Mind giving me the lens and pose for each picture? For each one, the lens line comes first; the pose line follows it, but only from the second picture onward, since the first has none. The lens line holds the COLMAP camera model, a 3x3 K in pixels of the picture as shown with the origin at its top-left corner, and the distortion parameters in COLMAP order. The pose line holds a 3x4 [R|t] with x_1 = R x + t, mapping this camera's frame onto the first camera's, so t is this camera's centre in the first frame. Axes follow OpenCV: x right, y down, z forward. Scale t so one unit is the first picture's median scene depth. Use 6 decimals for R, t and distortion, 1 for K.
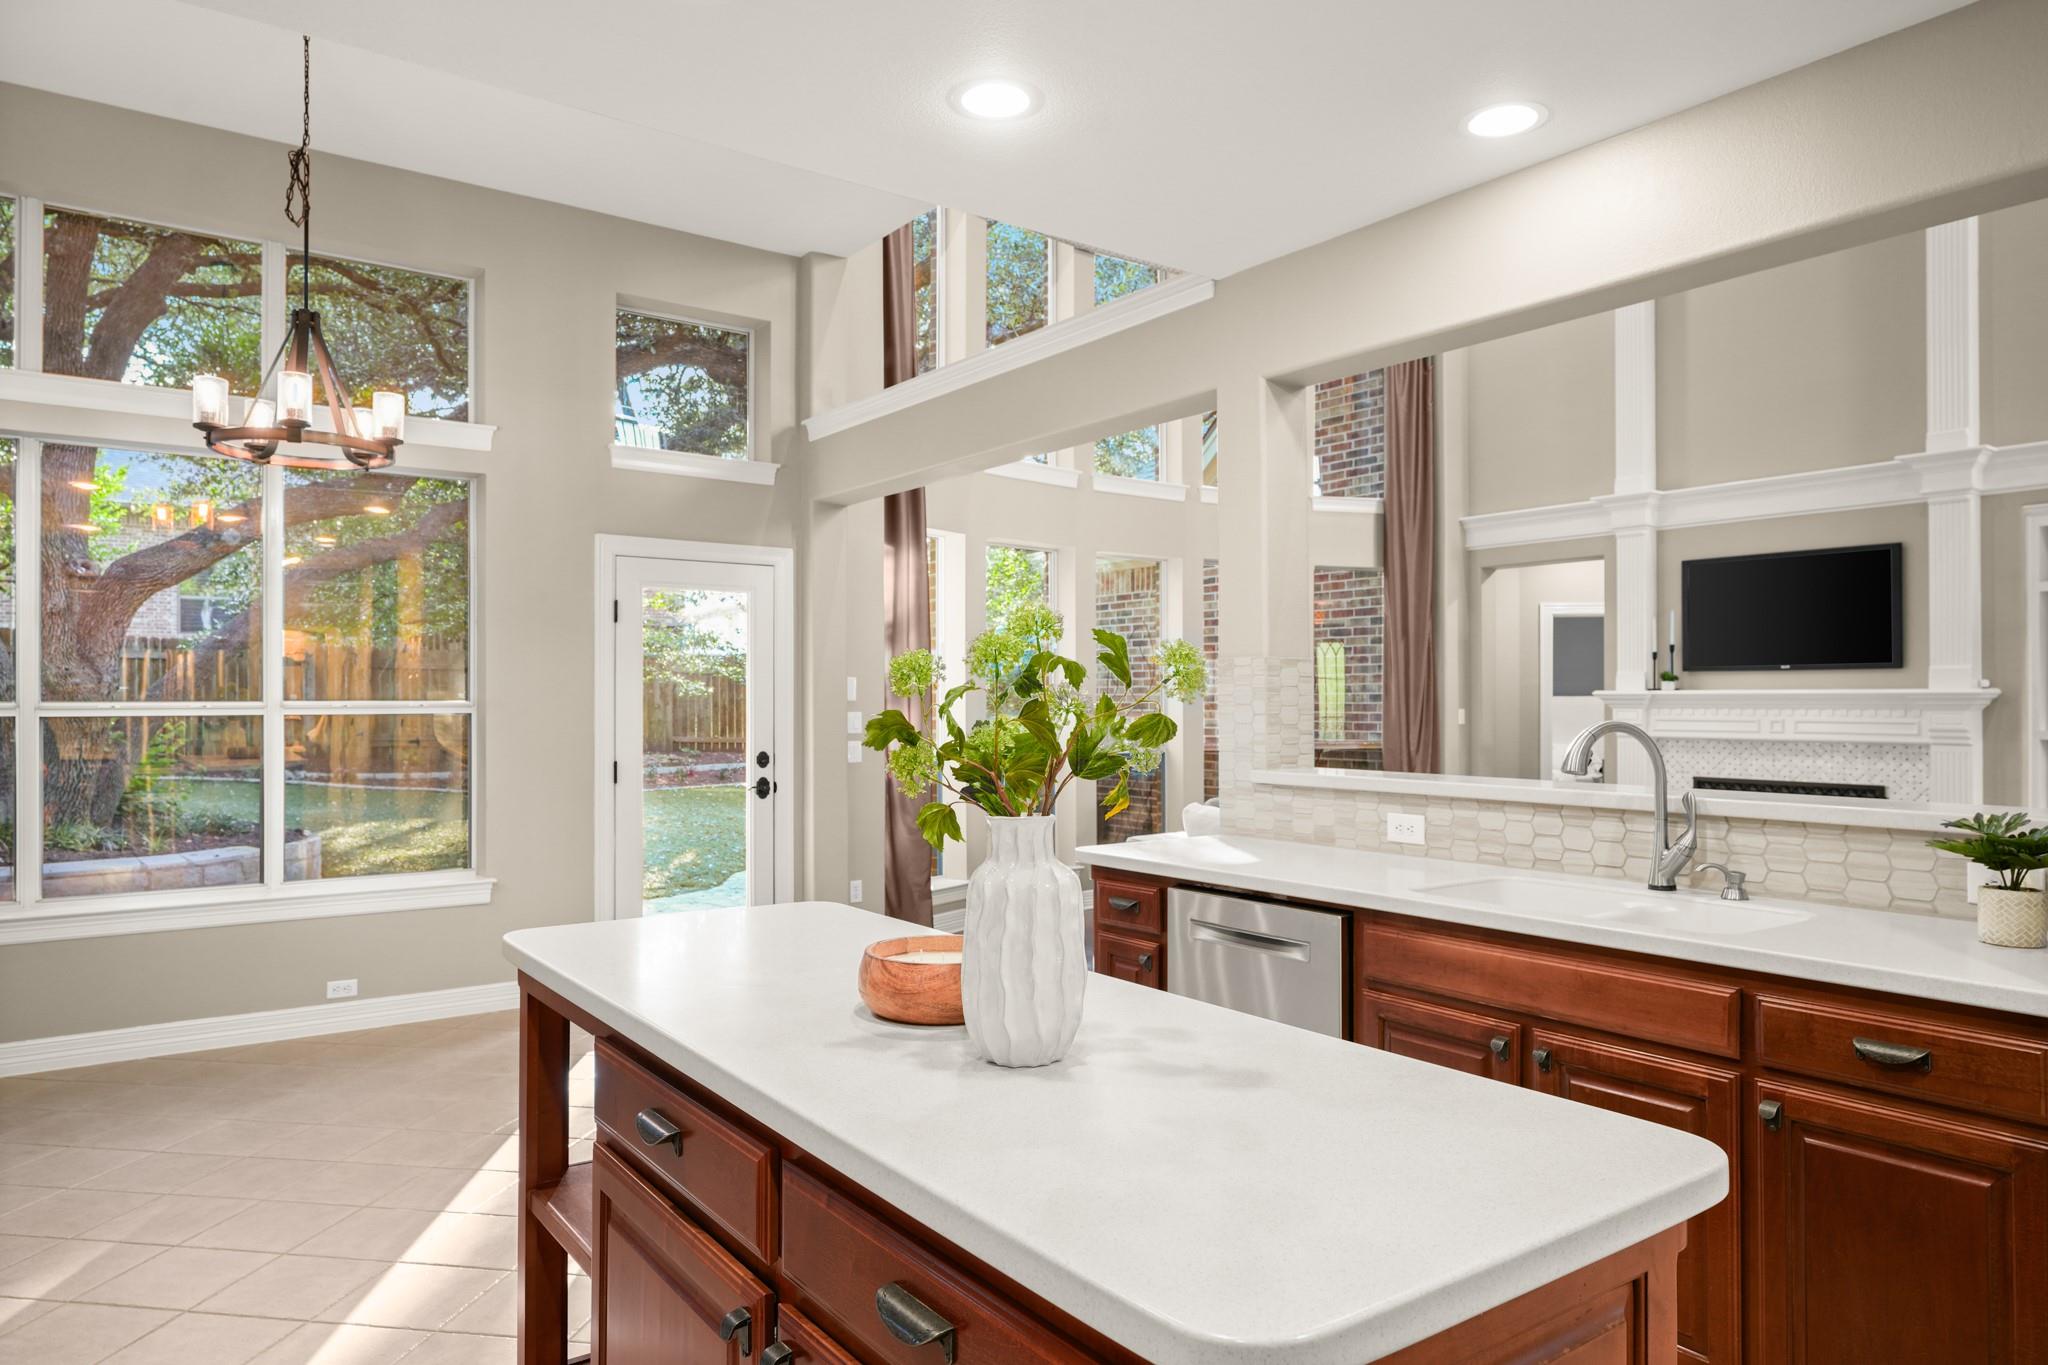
lens RADIAL K [[1314.2, 0, 1026.2], [0, 1314.2, 681.4], [0, 0, 1]] dist [-0.003572, 0.007569]
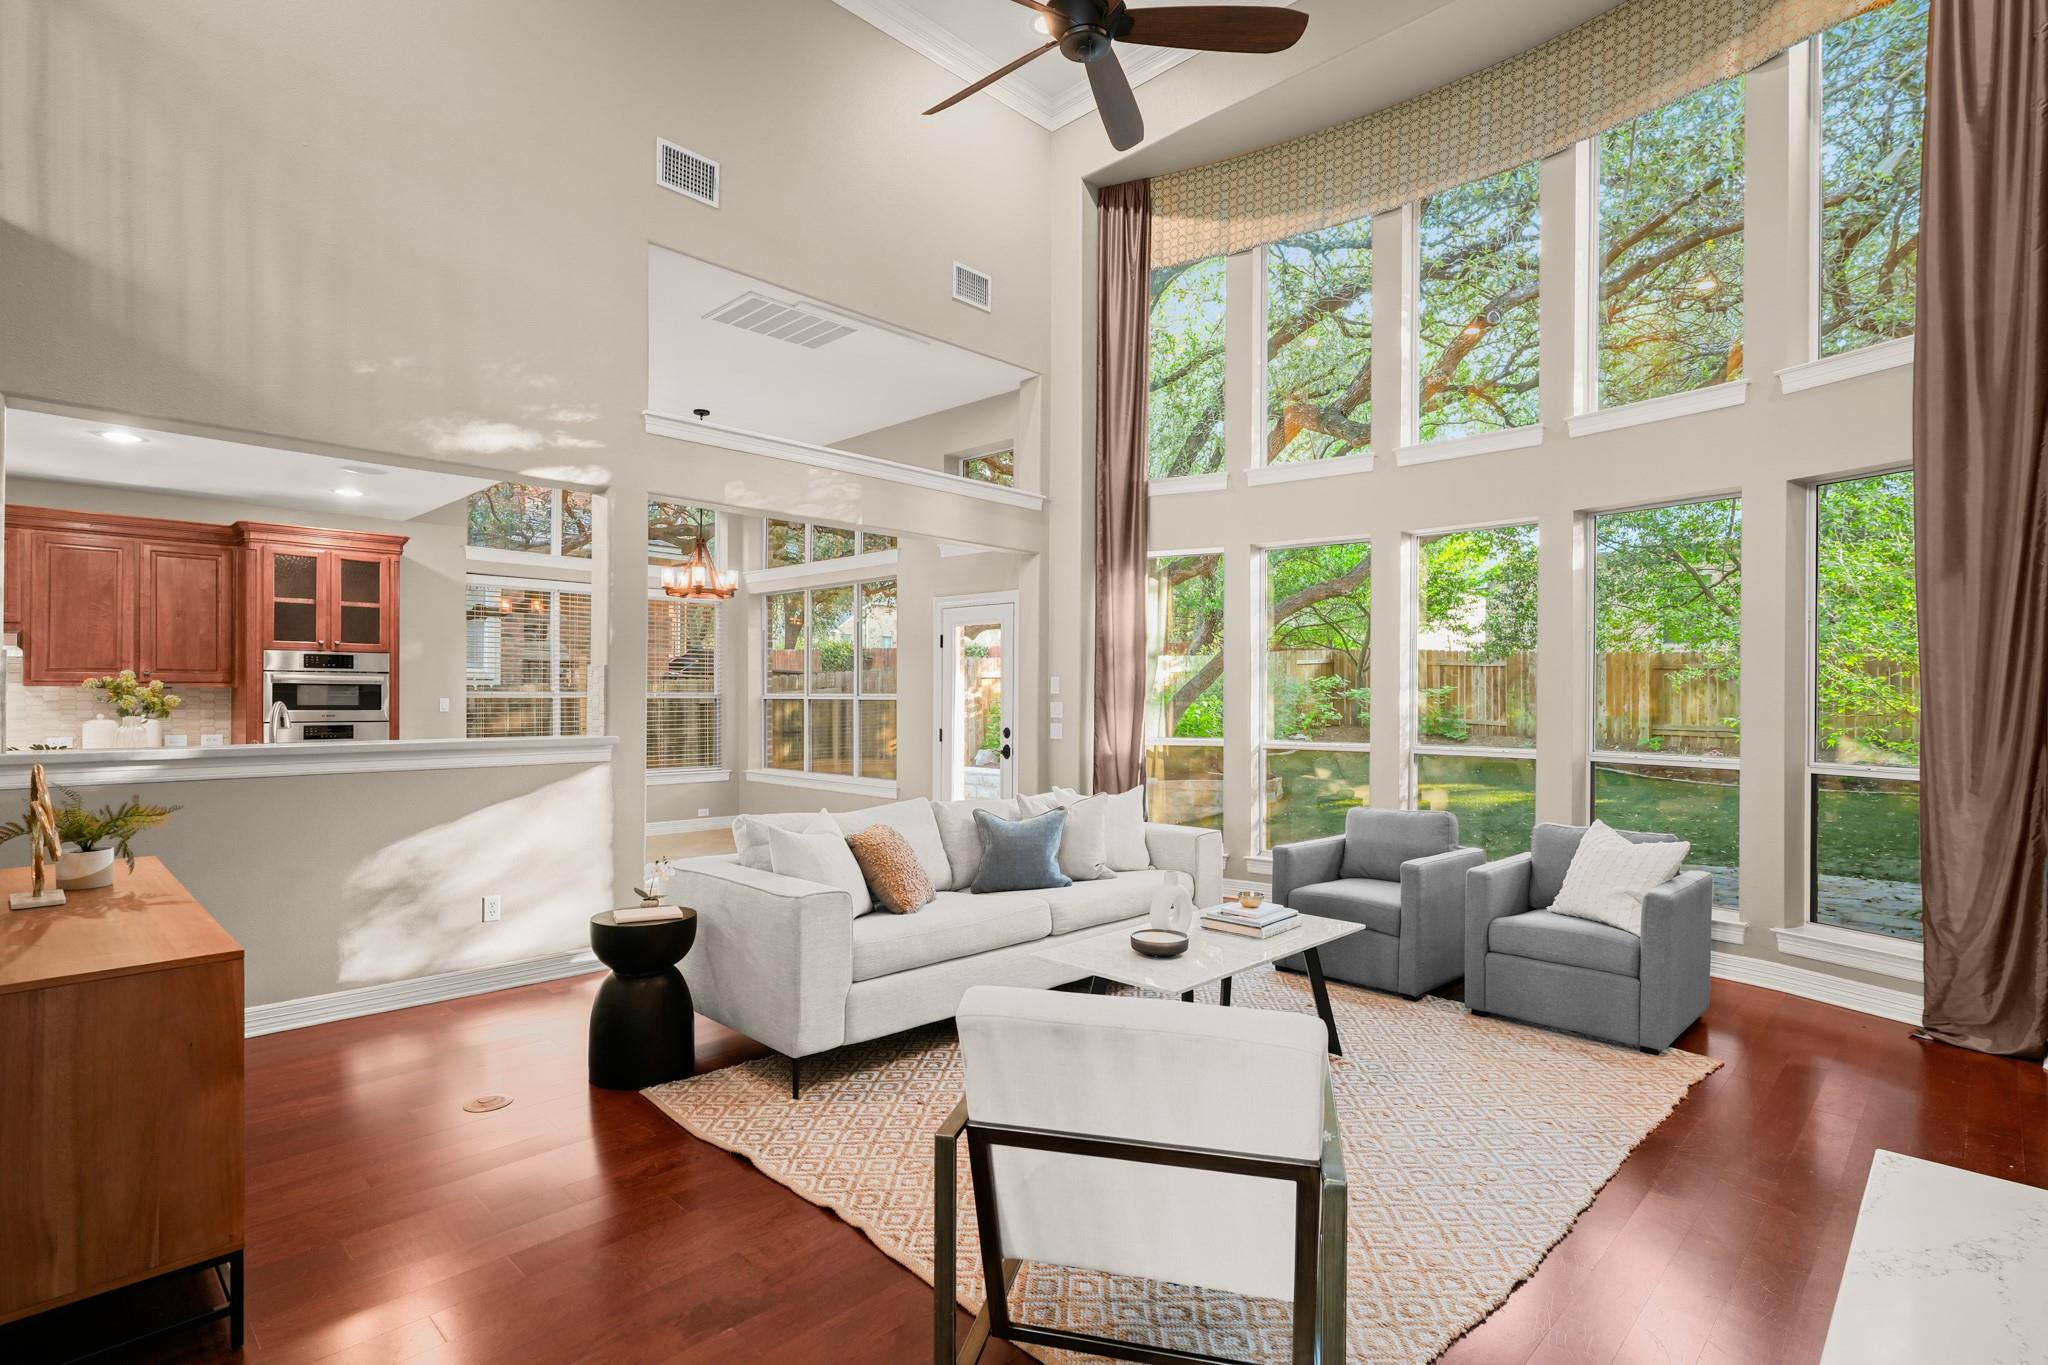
lens RADIAL K [[986.6, 0, 1025.5], [0, 986.6, 703.6], [0, 0, 1]] dist [-0.004567, 0.000528]
pose [[0.172560, 0.009918, -0.984949, 0.715370], [0.010374, 0.999876, 0.011886, 0.009786], [0.984944, -0.012269, 0.172436, 0.640817]]
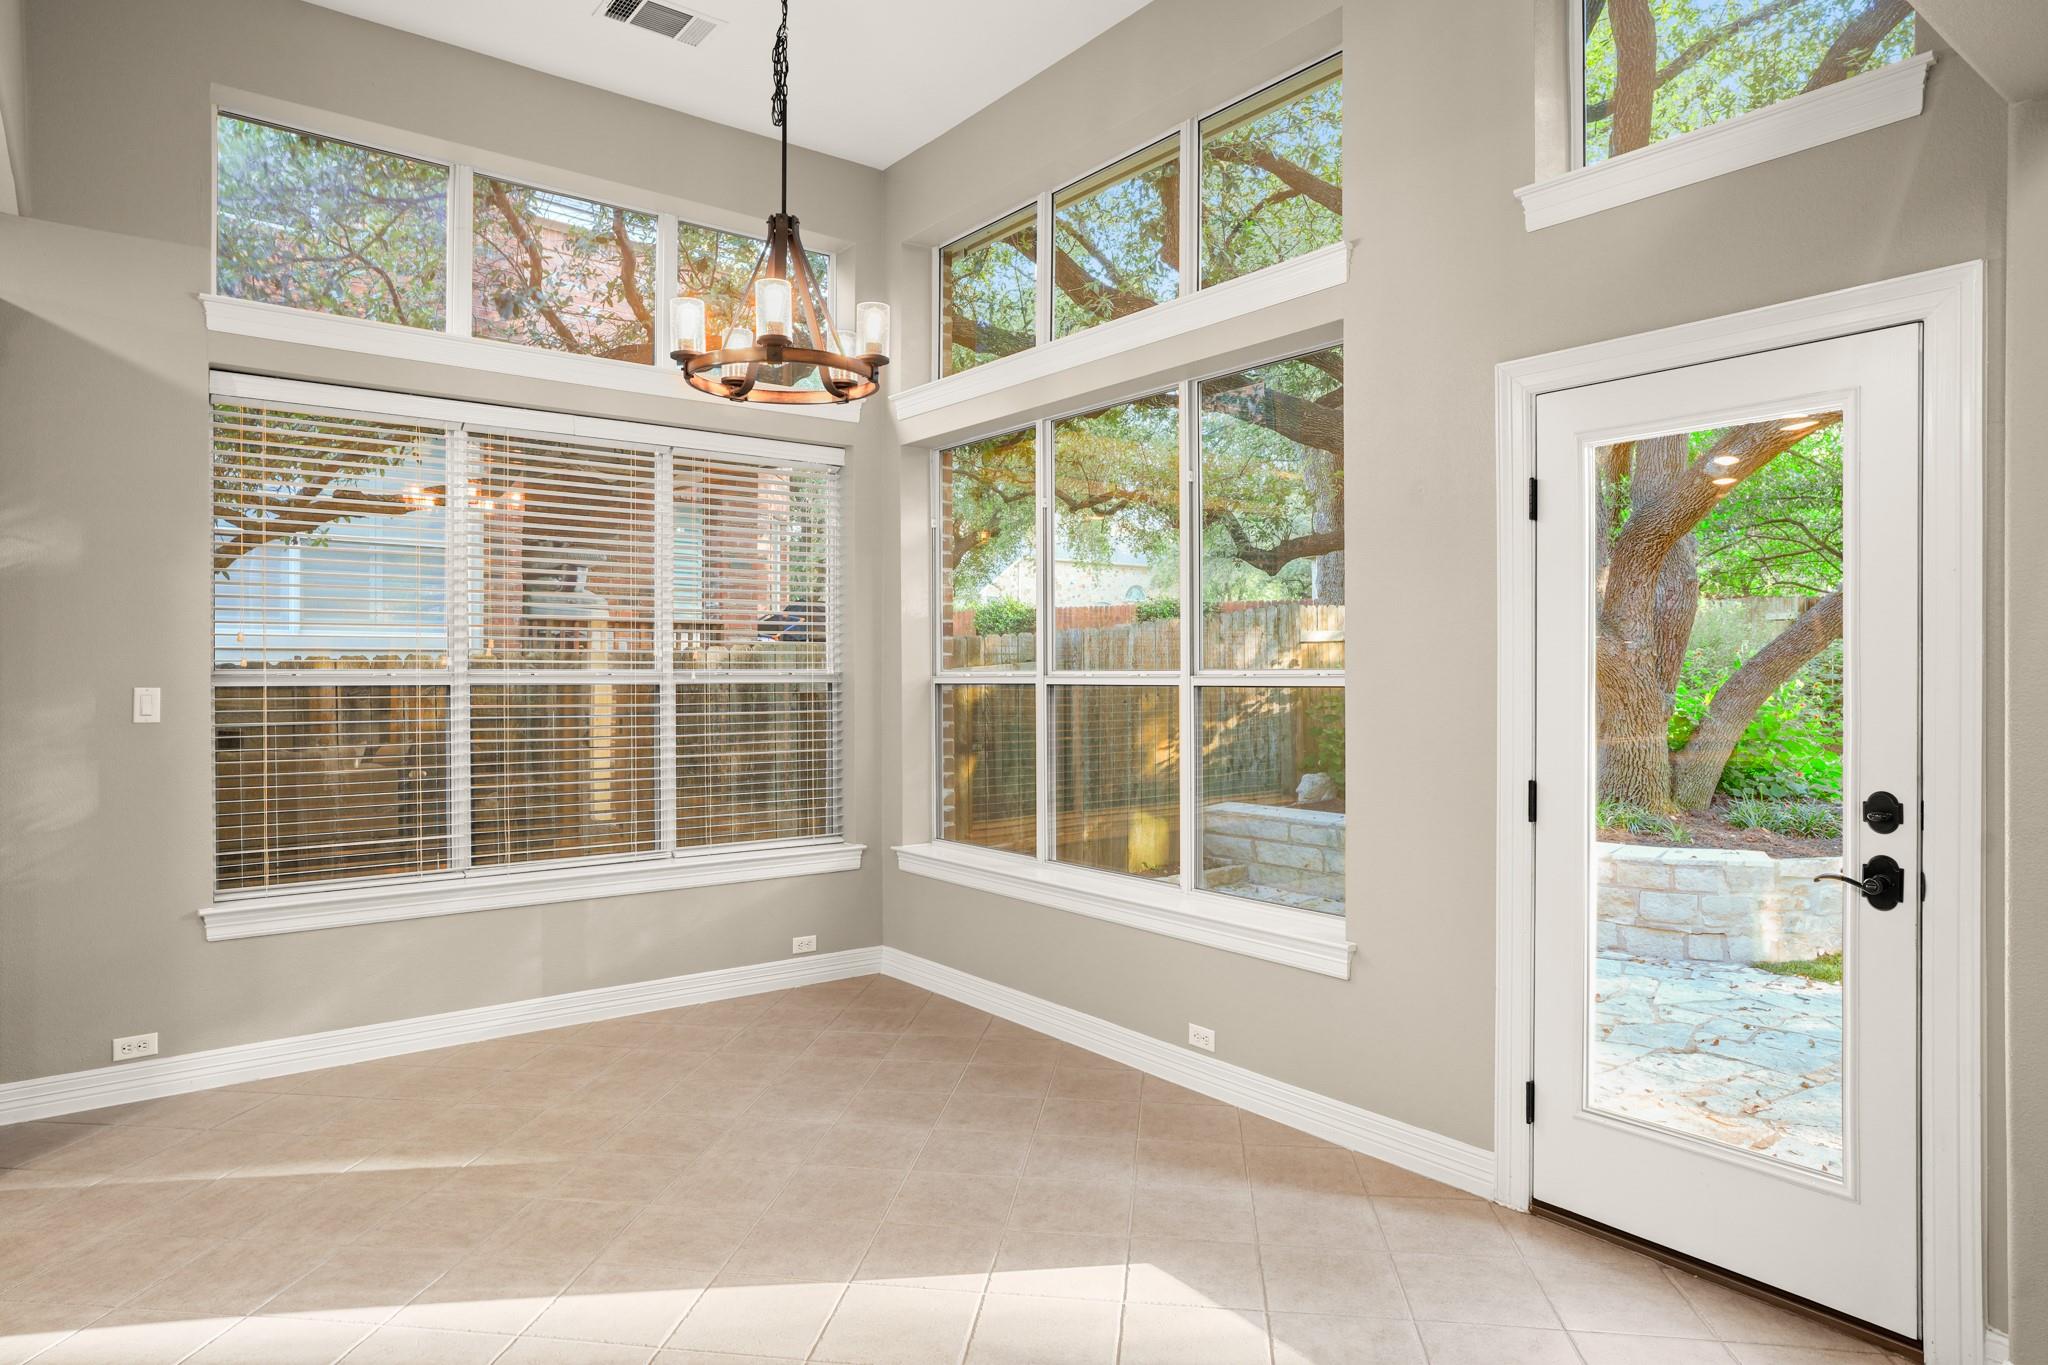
lens RADIAL K [[1203.4, 0, 1026.6], [0, 1203.4, 689.1], [0, 0, 1]] dist [-0.026554, -0.000005]
pose [[0.025972, 0.013590, -0.999570, 0.119850], [0.015590, 0.999780, 0.013998, 0.009910], [0.999541, -0.015947, 0.025755, 0.565909]]
